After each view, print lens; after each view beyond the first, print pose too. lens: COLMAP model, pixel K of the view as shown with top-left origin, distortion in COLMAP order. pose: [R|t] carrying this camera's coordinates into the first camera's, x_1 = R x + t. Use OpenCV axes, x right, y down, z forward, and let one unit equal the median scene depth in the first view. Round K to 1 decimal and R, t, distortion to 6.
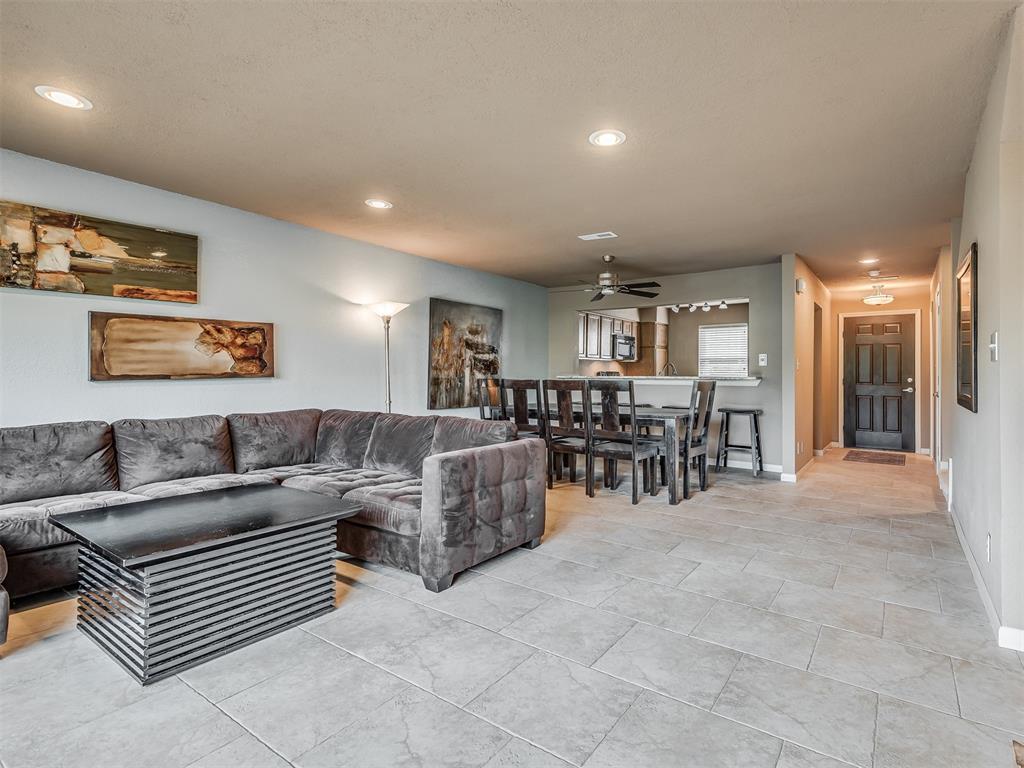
lens RADIAL K [[531.2, 0, 543.6], [0, 531.2, 370.0], [0, 0, 1]] dist [0.005647, -0.002650]
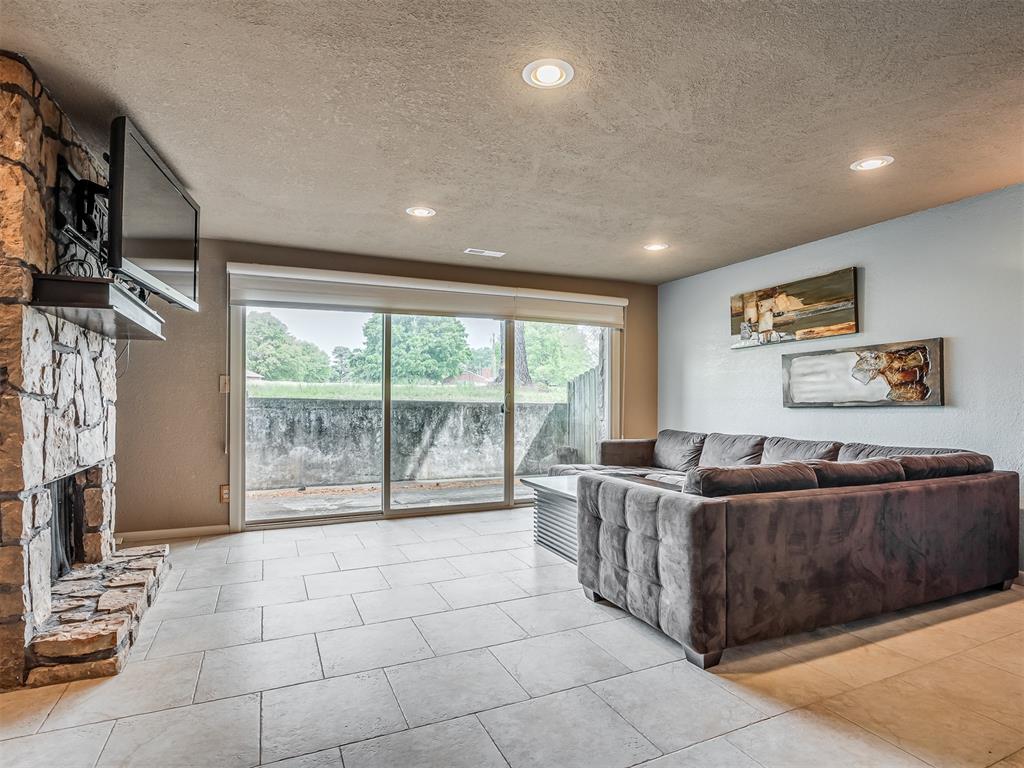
lens RADIAL K [[539.5, 0, 509.2], [0, 539.5, 401.0], [0, 0, 1]] dist [-0.002426, -0.006913]
pose [[-0.530279, -0.007404, -0.847791, 0.538842], [0.001328, 0.999953, -0.009564, 0.014016], [0.847822, -0.006198, -0.530245, 0.931522]]
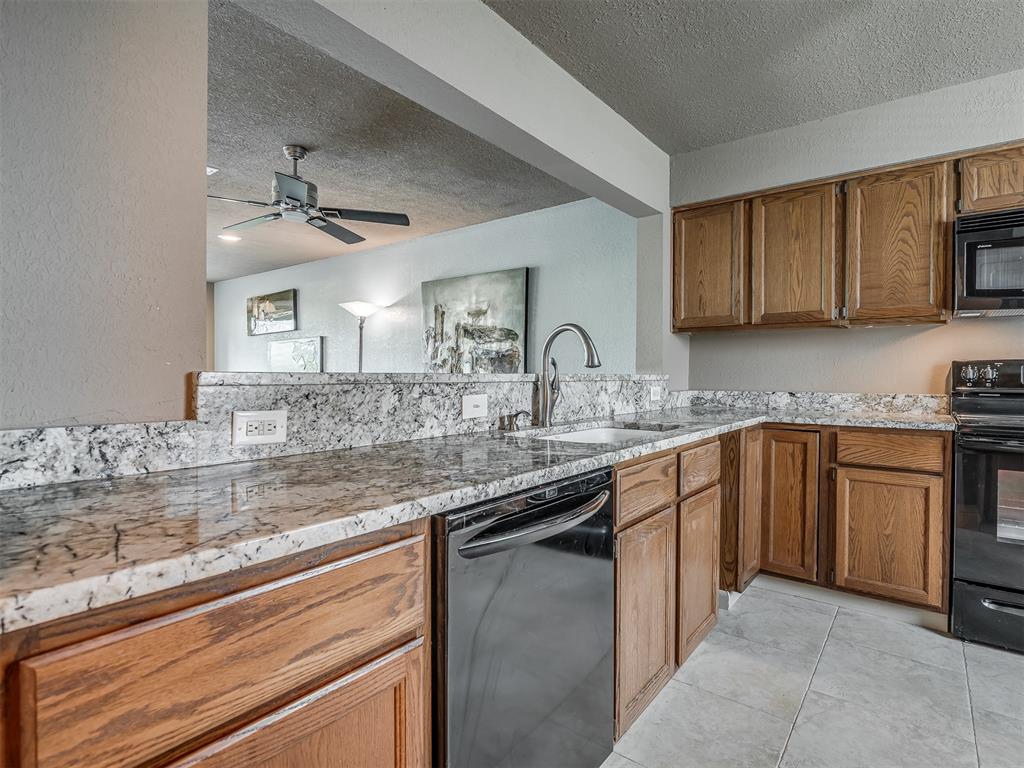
lens RADIAL K [[532.4, 0, 532.7], [0, 532.4, 380.3], [0, 0, 1]] dist [0.004180, -0.009398]
pose [[-0.059807, 0.003778, -0.998203, 0.870288], [0.003130, 0.999989, 0.003598, 0.022627], [0.998205, -0.002909, -0.059818, 1.723498]]
